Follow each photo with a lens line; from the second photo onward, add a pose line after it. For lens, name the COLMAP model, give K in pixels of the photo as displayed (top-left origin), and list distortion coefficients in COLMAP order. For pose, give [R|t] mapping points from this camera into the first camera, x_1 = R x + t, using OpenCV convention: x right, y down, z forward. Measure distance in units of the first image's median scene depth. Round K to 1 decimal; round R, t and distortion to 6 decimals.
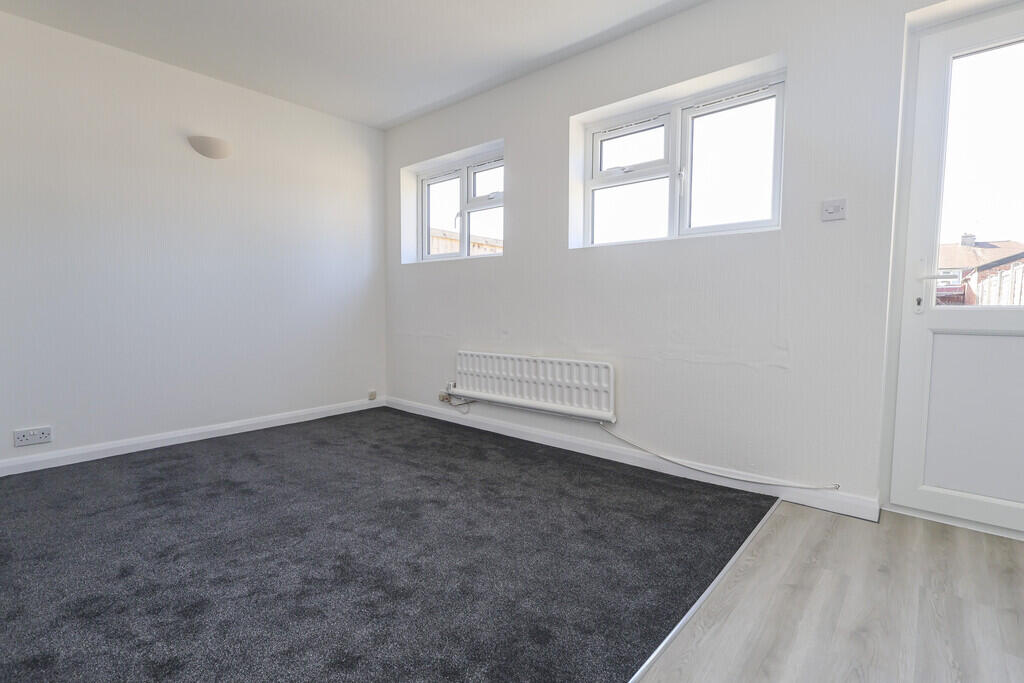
lens RADIAL K [[488.1, 0, 489.5], [0, 488.1, 333.9], [0, 0, 1]] dist [-0.000787, -0.000110]
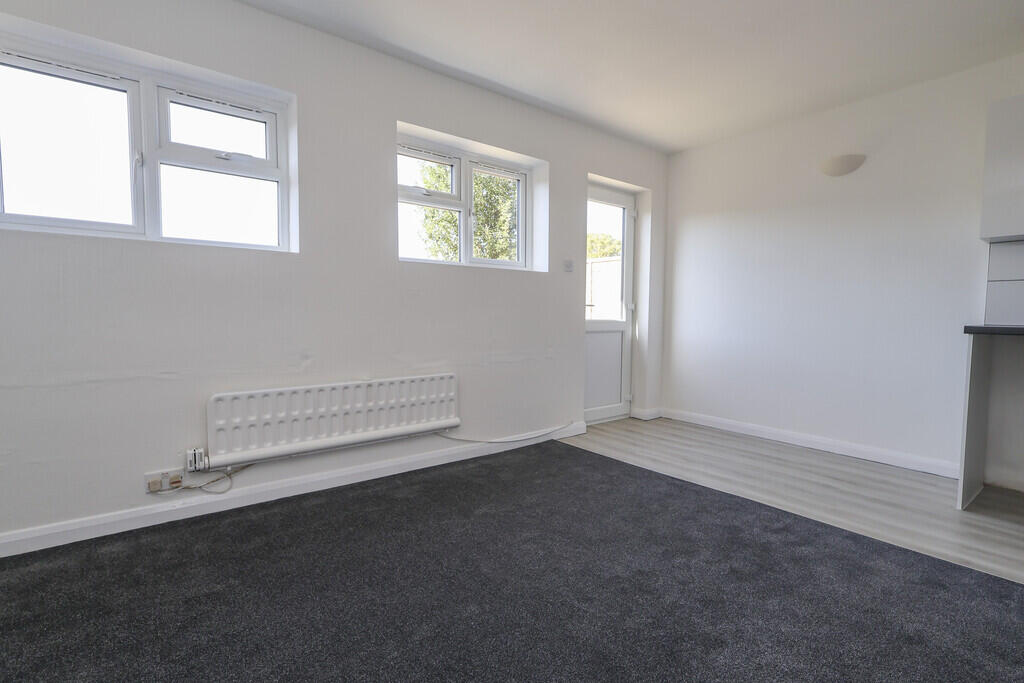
lens RADIAL K [[484.7, 0, 512.0], [0, 484.7, 341.5], [0, 0, 1]] dist [0.000100, -0.000041]
pose [[0.155977, -0.044755, 0.986746, -0.751812], [0.061399, 0.997481, 0.035536, -0.037730], [-0.985851, 0.055042, 0.158332, 0.663470]]
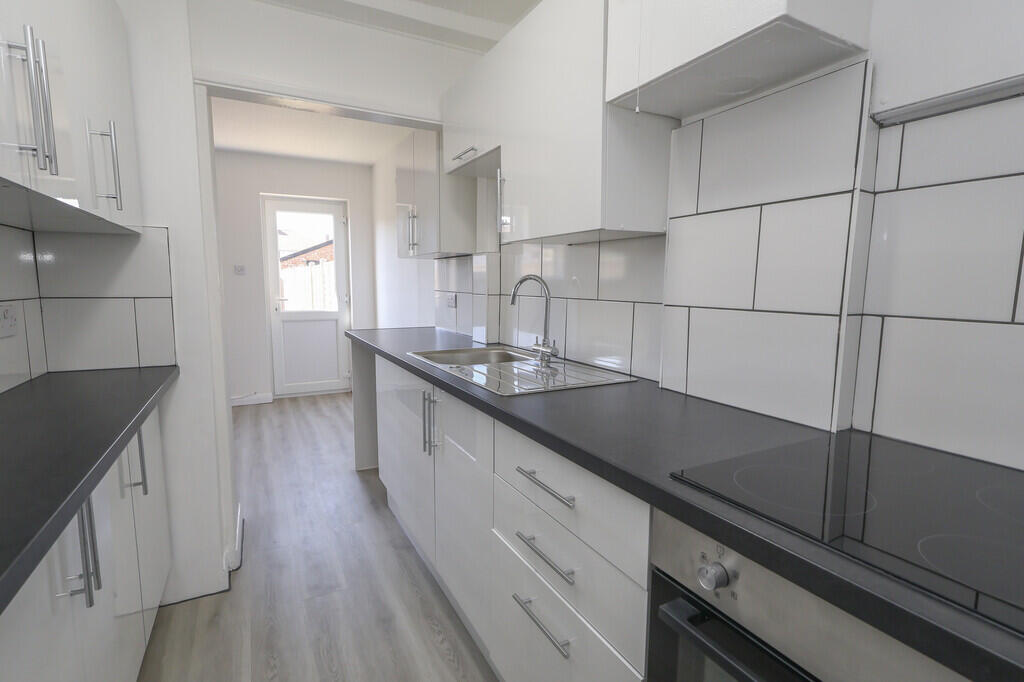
lens RADIAL K [[484.7, 0, 512.0], [0, 484.7, 341.0], [0, 0, 1]] dist [0.000100, -0.000041]
pose [[0.328232, -0.114061, 0.937685, -0.709990], [0.063396, 0.993105, 0.098611, -0.052506], [-0.942467, 0.027078, 0.333200, -0.635318]]
